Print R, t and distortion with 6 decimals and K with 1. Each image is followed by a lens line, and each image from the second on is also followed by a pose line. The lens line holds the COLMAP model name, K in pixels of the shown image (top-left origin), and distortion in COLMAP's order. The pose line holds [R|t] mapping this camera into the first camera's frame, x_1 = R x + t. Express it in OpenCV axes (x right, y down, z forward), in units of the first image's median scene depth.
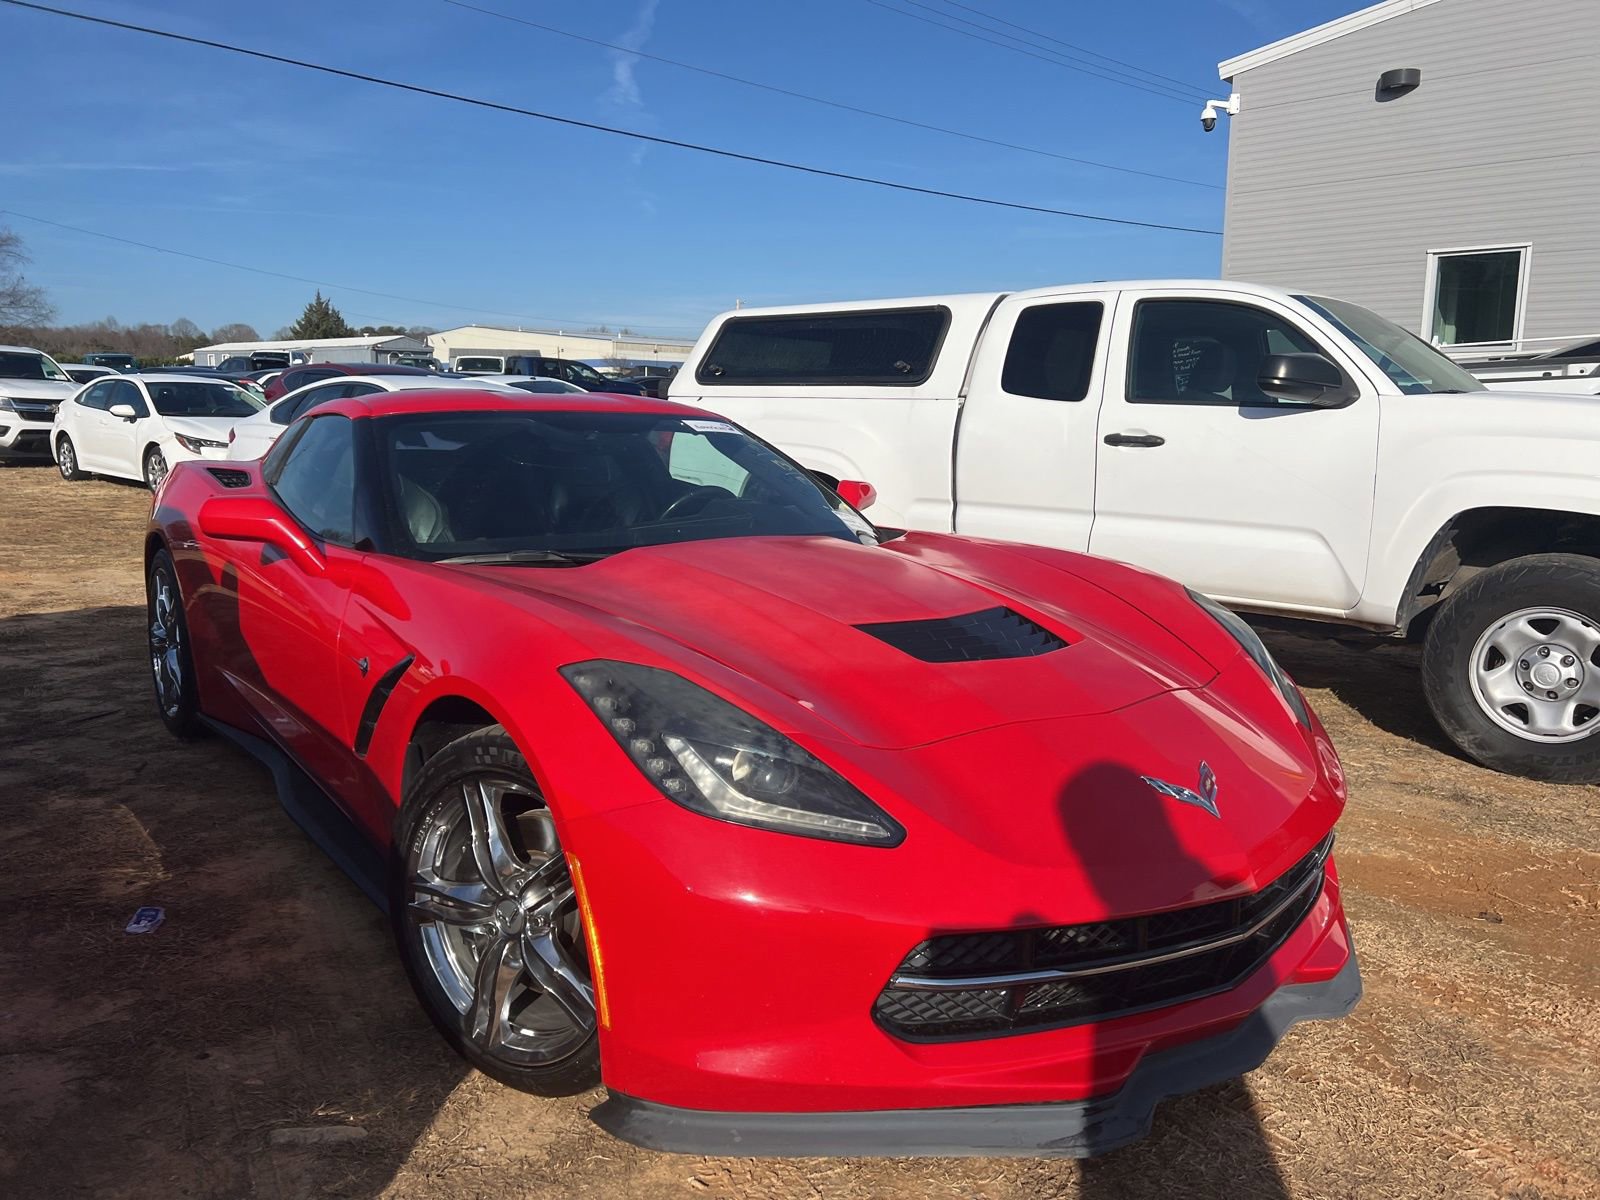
lens RADIAL K [[1209.9, 0, 831.8], [0, 1209.9, 614.9], [0, 0, 1]] dist [0.059224, -0.060464]
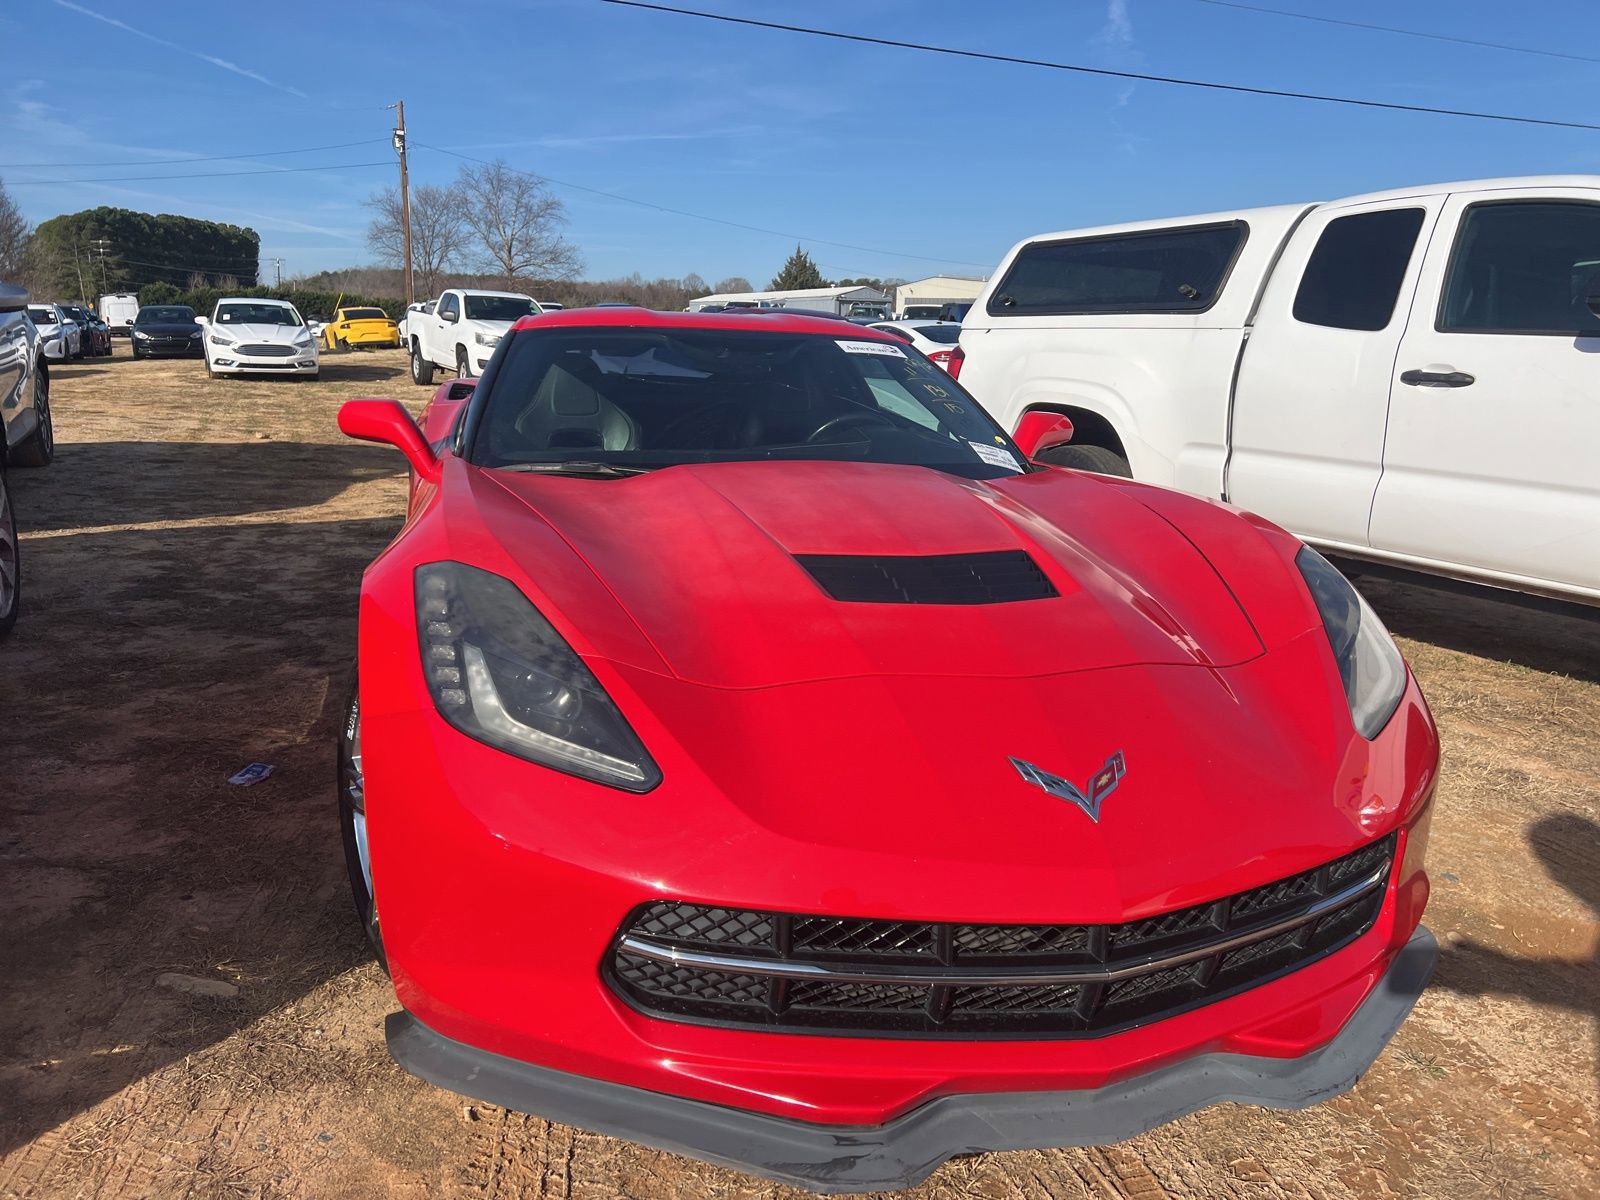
lens RADIAL K [[1209.9, 0, 803.5], [0, 1209.9, 612.1], [0, 0, 1]] dist [0.059224, -0.060464]
pose [[0.928534, 0.091164, -0.359880, 0.158223], [-0.077404, 0.995617, 0.052495, 0.001818], [0.363088, -0.020887, 0.931521, 0.077270]]
